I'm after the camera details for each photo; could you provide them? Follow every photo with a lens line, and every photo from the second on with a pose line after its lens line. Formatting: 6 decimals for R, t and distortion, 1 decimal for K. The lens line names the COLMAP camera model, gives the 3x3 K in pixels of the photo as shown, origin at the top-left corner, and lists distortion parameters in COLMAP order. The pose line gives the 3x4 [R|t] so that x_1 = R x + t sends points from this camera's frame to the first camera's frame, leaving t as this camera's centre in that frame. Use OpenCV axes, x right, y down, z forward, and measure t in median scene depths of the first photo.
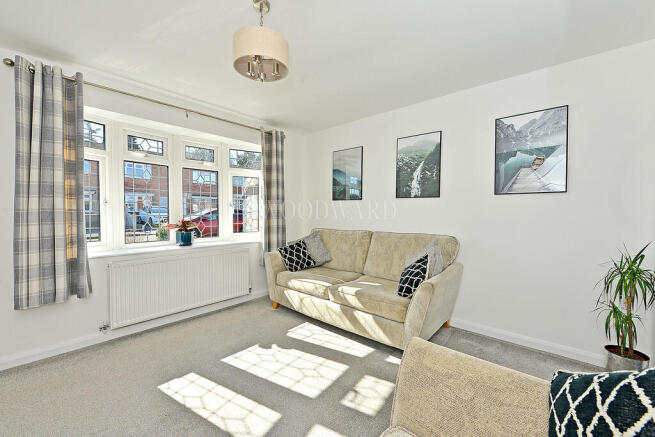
lens RADIAL K [[263.0, 0, 328.1], [0, 263.0, 216.6], [0, 0, 1]] dist [-0.000167, -0.000240]
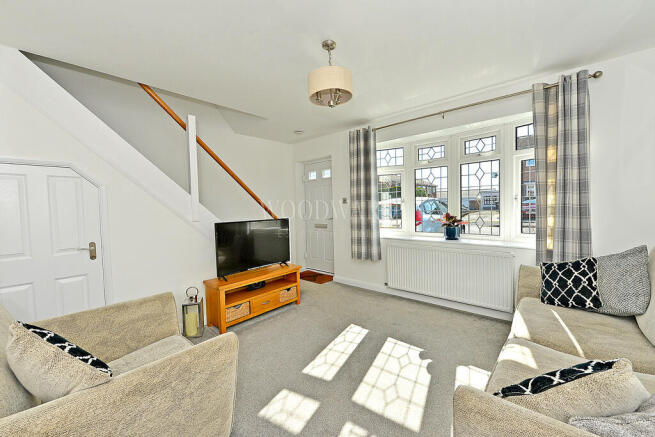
lens RADIAL K [[263.0, 0, 328.1], [0, 263.0, 216.6], [0, 0, 1]] dist [-0.000167, -0.000240]
pose [[-0.001850, 0.034747, -0.999394, 0.669880], [0.001614, 0.999395, 0.034744, -0.026153], [0.999997, -0.001549, -0.001905, 0.668520]]
